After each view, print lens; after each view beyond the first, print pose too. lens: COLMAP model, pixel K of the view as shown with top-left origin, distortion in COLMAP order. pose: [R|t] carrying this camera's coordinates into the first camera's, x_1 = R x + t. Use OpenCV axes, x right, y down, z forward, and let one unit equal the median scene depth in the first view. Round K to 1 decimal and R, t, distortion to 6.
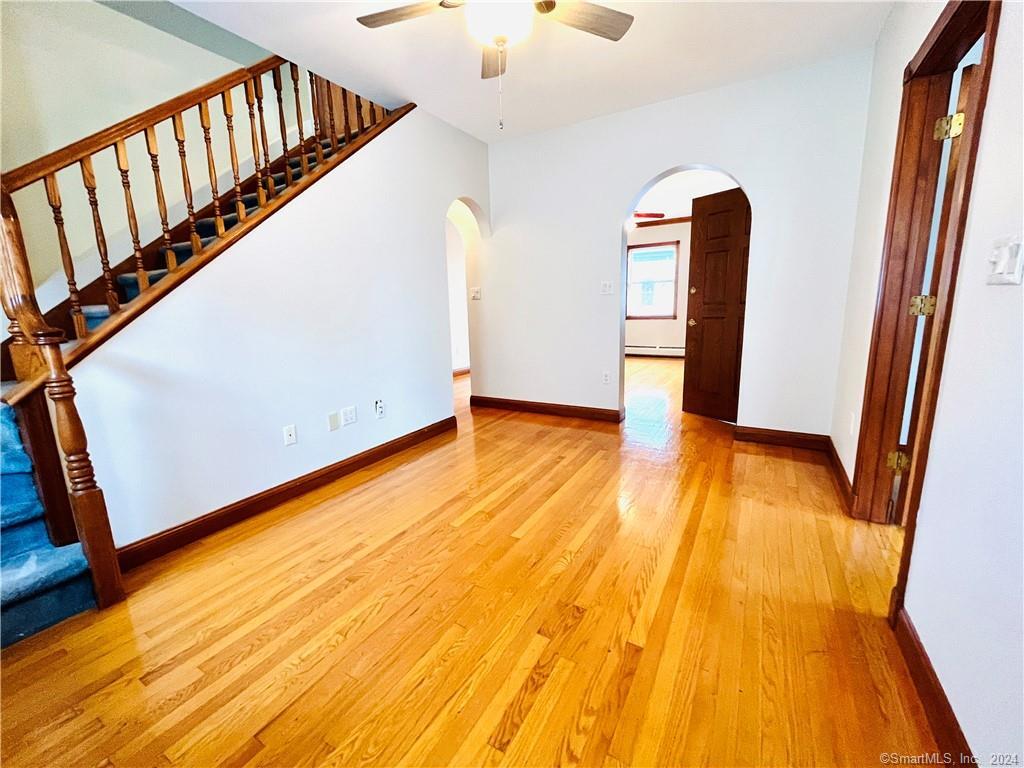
lens RADIAL K [[424.7, 0, 512.1], [0, 424.7, 381.4], [0, 0, 1]] dist [-0.006753, 0.000958]
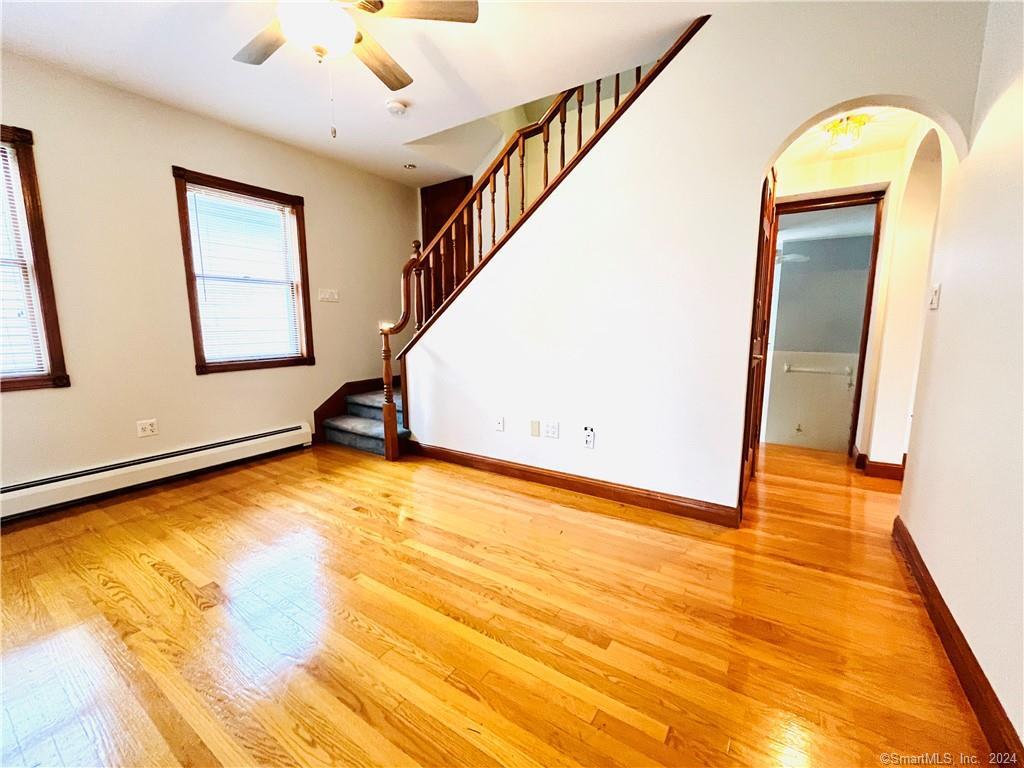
lens RADIAL K [[424.7, 0, 518.6], [0, 424.7, 386.4], [0, 0, 1]] dist [-0.006753, 0.000958]
pose [[-0.055745, 0.177175, -0.982599, 0.645743], [-0.176378, 0.966905, 0.184351, -0.207584], [0.982743, 0.183586, -0.022650, 1.020817]]
